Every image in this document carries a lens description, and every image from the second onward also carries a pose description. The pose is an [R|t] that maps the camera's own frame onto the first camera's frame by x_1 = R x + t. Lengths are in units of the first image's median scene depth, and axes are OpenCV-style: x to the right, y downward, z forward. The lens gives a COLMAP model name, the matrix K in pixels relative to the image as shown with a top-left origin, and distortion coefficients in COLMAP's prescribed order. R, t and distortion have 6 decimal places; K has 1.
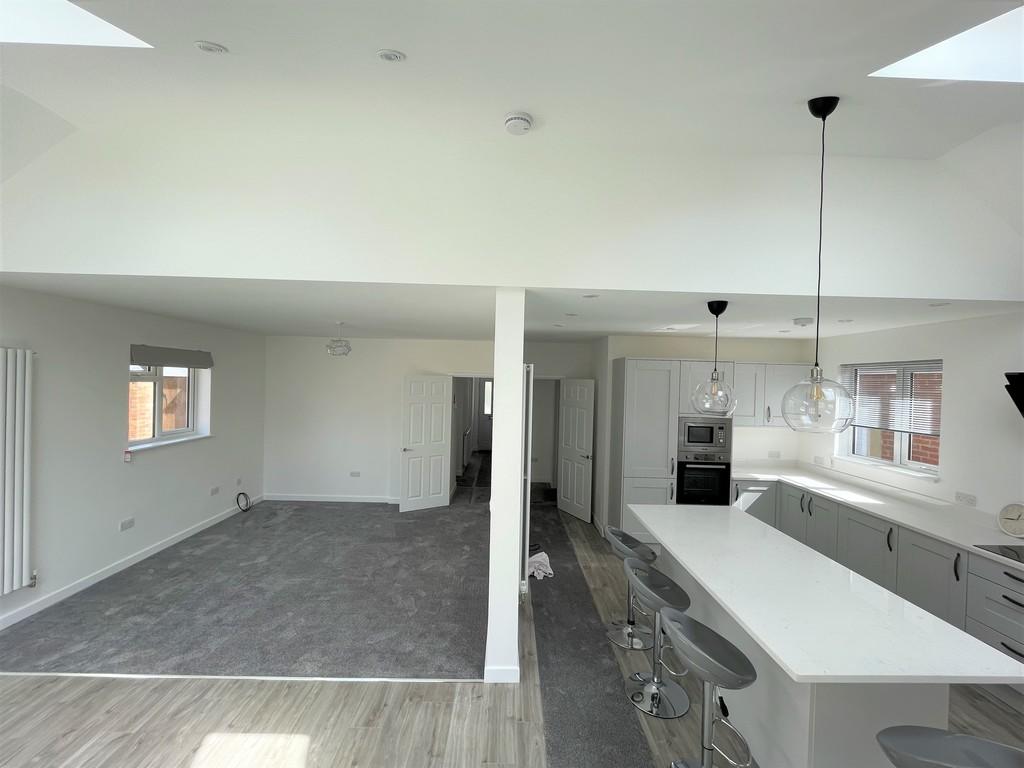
lens RADIAL K [[420.0, 0, 512.6], [0, 420.0, 382.1], [0, 0, 1]] dist [-0.002191, -0.000510]
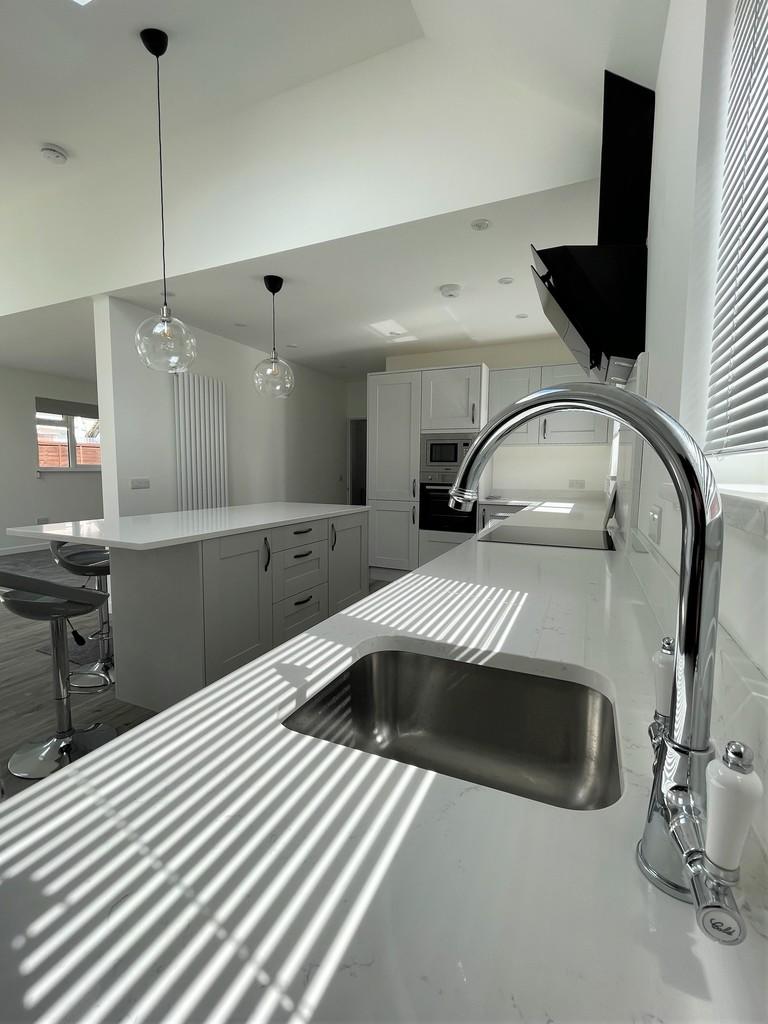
lens RADIAL K [[450.2, 0, 384.1], [0, 450.2, 512.1], [0, 0, 1]] dist [-0.005140, 0.000468]
pose [[0.903817, 0.023785, -0.427258, 0.749911], [0.012165, 0.996622, 0.081215, 0.172547], [0.427746, -0.078601, 0.900475, 0.076219]]
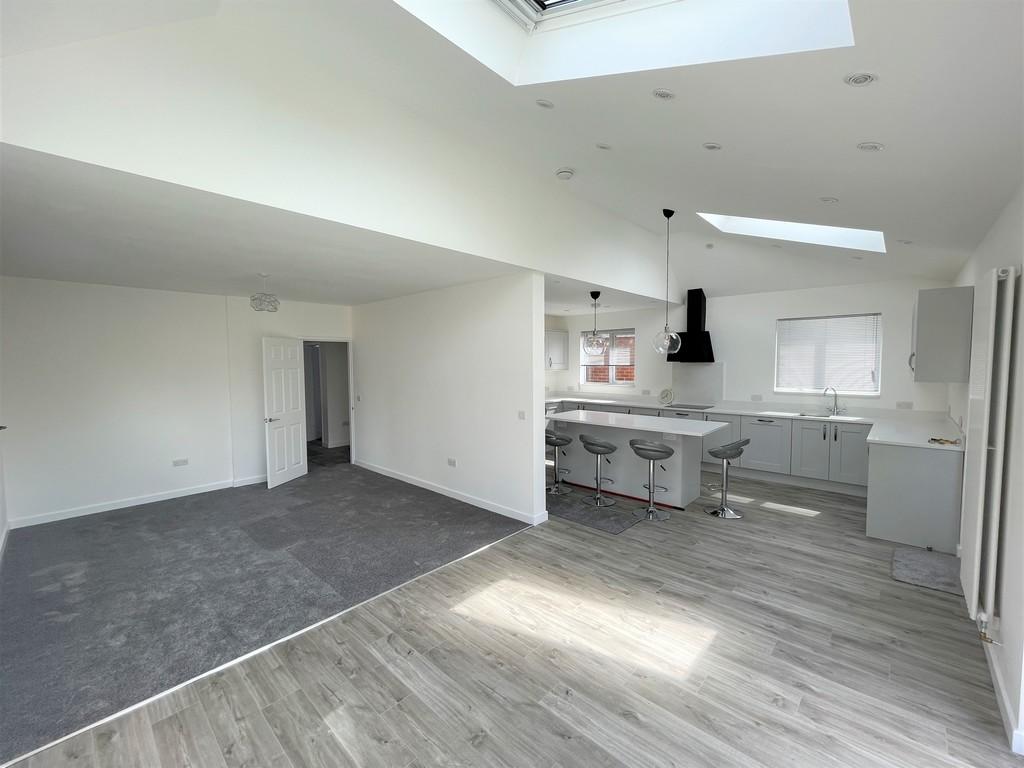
lens RADIAL K [[420.0, 0, 508.3], [0, 420.0, 381.5], [0, 0, 1]] dist [-0.002191, -0.000510]
pose [[0.696829, -0.067975, 0.714009, -0.696170], [0.028561, 0.997339, 0.067075, 0.040381], [-0.716668, -0.026347, 0.696916, -0.004714]]
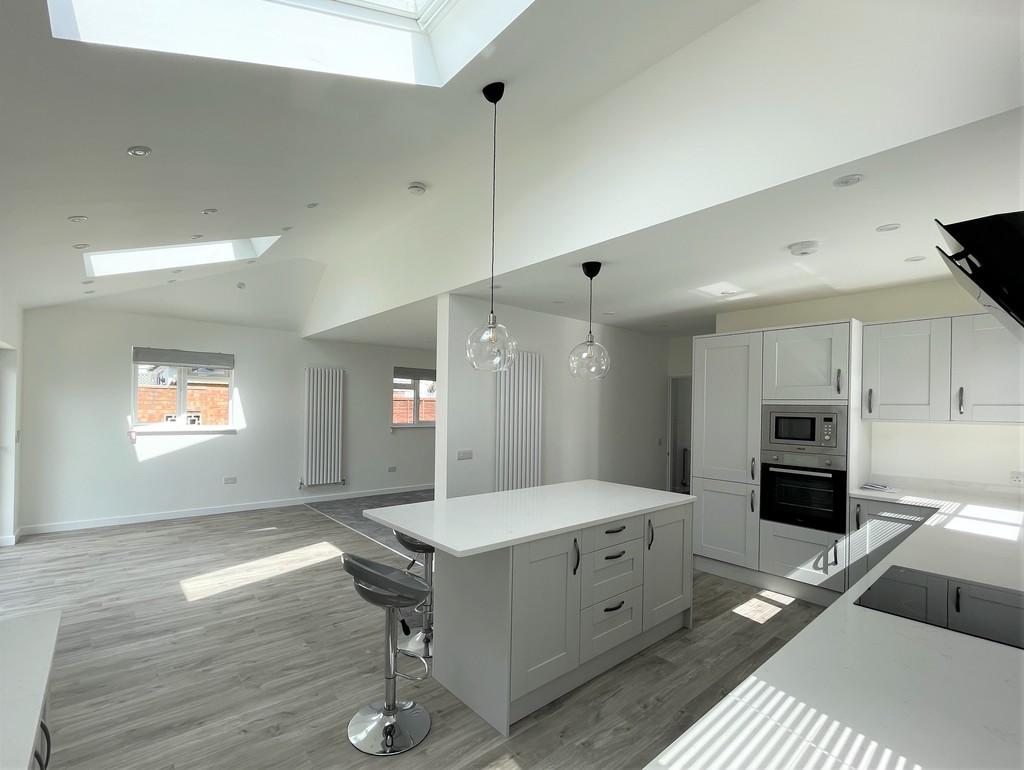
lens RADIAL K [[461.4, 0, 486.3], [0, 461.4, 407.8], [0, 0, 1]] dist [-0.000604, -0.000635]
pose [[0.623302, -0.015246, -0.781832, 0.744466], [-0.003292, 0.999750, -0.022119, 0.109371], [0.781974, 0.016361, 0.623096, 0.086444]]
